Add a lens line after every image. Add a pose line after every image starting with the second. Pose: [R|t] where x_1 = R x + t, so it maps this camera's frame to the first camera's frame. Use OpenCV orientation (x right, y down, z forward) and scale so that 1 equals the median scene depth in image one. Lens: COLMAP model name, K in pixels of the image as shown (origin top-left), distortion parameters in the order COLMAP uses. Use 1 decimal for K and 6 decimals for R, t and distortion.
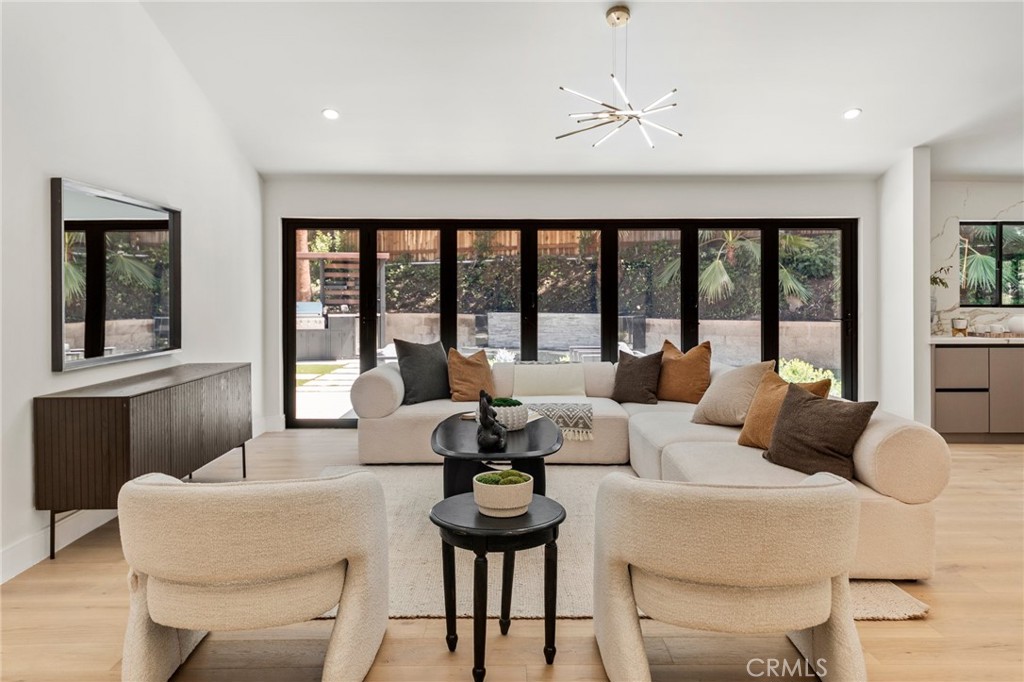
lens RADIAL K [[693.6, 0, 505.1], [0, 693.6, 301.5], [0, 0, 1]] dist [-0.009255, 0.005810]
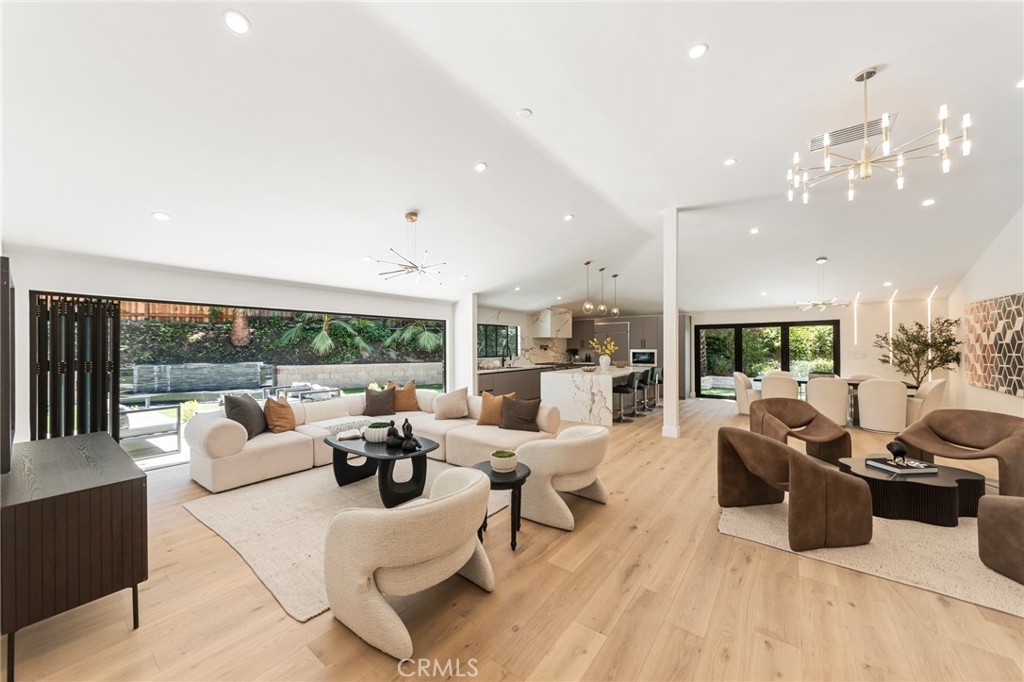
lens RADIAL K [[372.0, 0, 512.1], [0, 372.0, 343.3], [0, 0, 1]] dist [-0.000204, 0.001008]
pose [[0.604424, 0.003081, 0.796657, -0.346354], [0.008912, 0.999904, -0.010629, -0.030588], [-0.796613, 0.013525, 0.604338, 0.100830]]
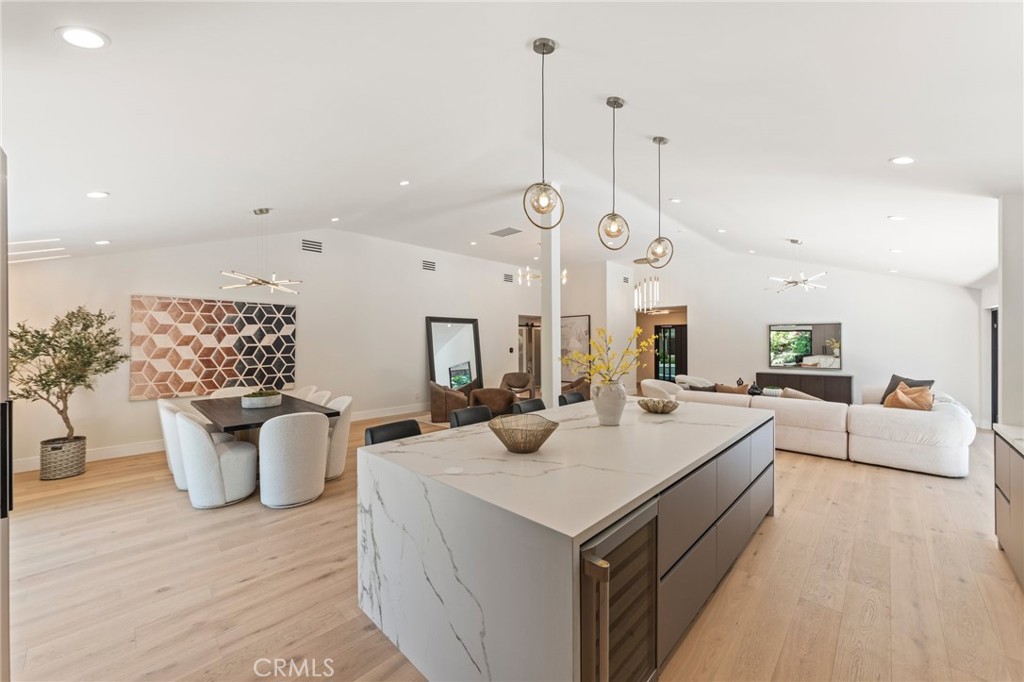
lens RADIAL K [[396.6, 0, 516.6], [0, 396.6, 342.5], [0, 0, 1]] dist [-0.002533, -0.000294]
pose [[-0.698185, 0.005392, -0.715897, 1.314594], [0.001389, 0.999980, 0.006177, -0.043873], [0.715916, 0.003319, -0.698179, 0.894726]]
